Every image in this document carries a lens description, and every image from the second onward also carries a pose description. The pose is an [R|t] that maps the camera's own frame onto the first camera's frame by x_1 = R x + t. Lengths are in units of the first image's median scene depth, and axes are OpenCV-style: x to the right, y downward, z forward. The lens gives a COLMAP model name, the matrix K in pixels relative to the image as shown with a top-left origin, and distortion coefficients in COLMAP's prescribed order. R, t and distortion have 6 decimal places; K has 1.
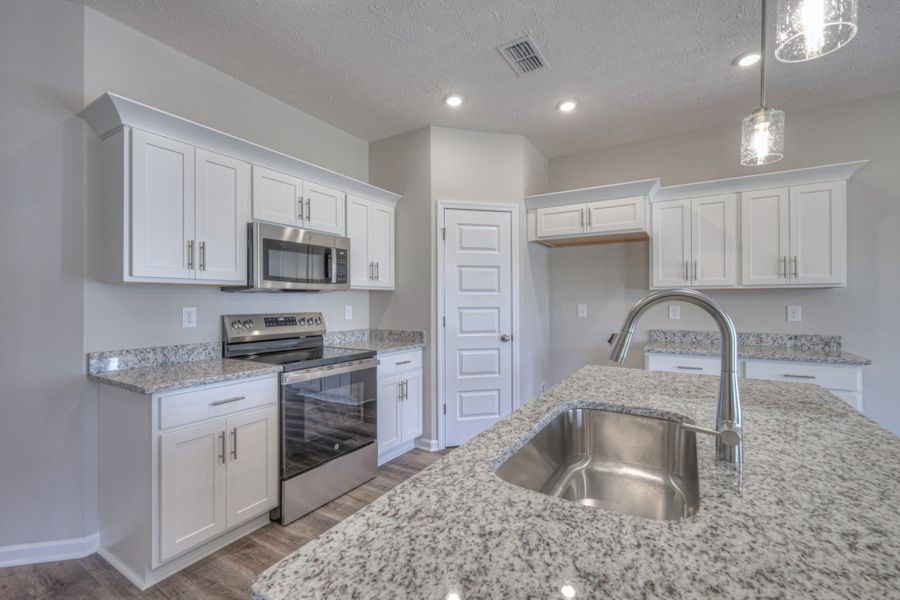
lens RADIAL K [[394.2, 0, 448.0], [0, 394.2, 298.4], [0, 0, 1]] dist [0.003260, -0.000424]
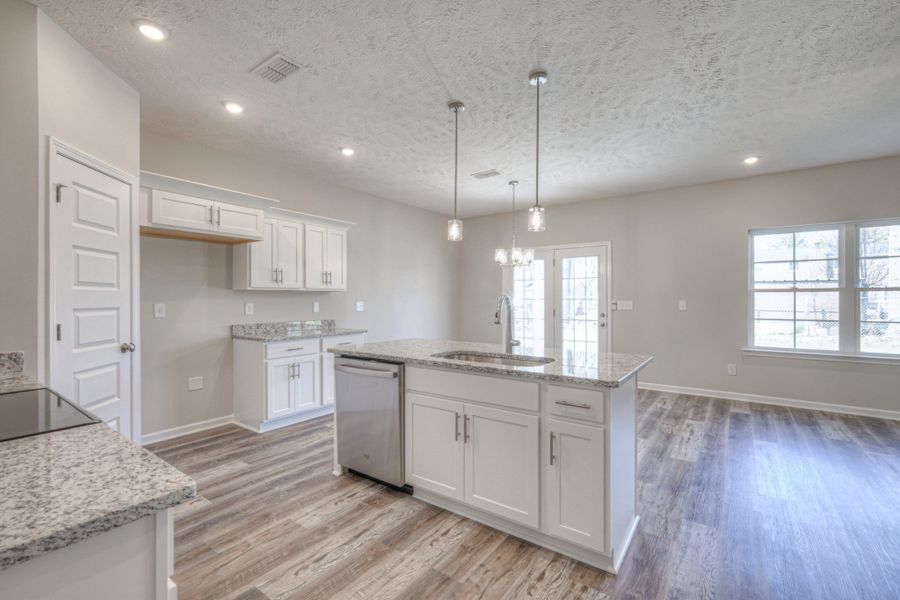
lens RADIAL K [[394.2, 0, 450.5], [0, 394.2, 300.4], [0, 0, 1]] dist [0.003260, -0.000424]
pose [[0.074601, -0.002335, 0.997211, -0.679649], [-0.004995, 0.999984, 0.002716, 0.003882], [-0.997201, -0.005184, 0.074588, 0.372581]]
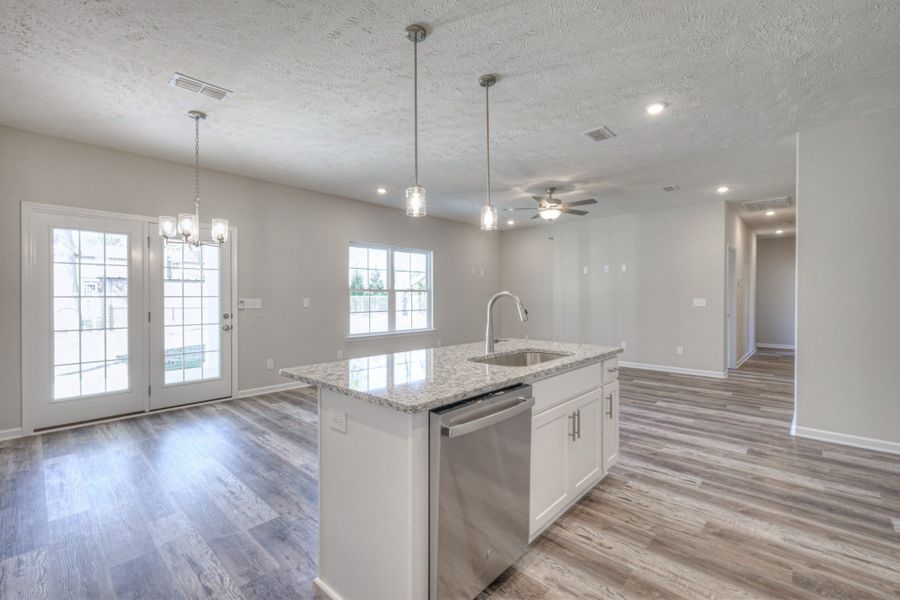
lens RADIAL K [[394.2, 0, 448.5], [0, 394.2, 299.8], [0, 0, 1]] dist [0.003260, -0.000424]
pose [[-0.981335, -0.000049, 0.192308, 0.143070], [0.000389, 0.999997, 0.002244, 0.008652], [-0.192308, 0.002277, -0.981332, 1.164925]]
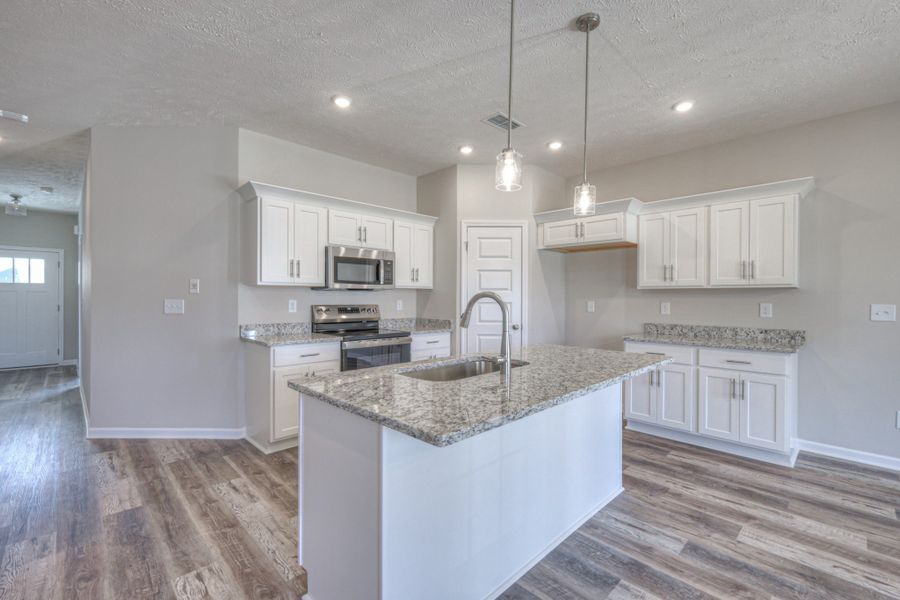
lens RADIAL K [[394.2, 0, 448.0], [0, 394.2, 297.6], [0, 0, 1]] dist [0.003260, -0.000424]
pose [[0.970560, 0.006943, -0.240757, 0.281927], [-0.005196, 0.999955, 0.007889, -0.002505], [0.240801, -0.006406, 0.970553, -0.331418]]
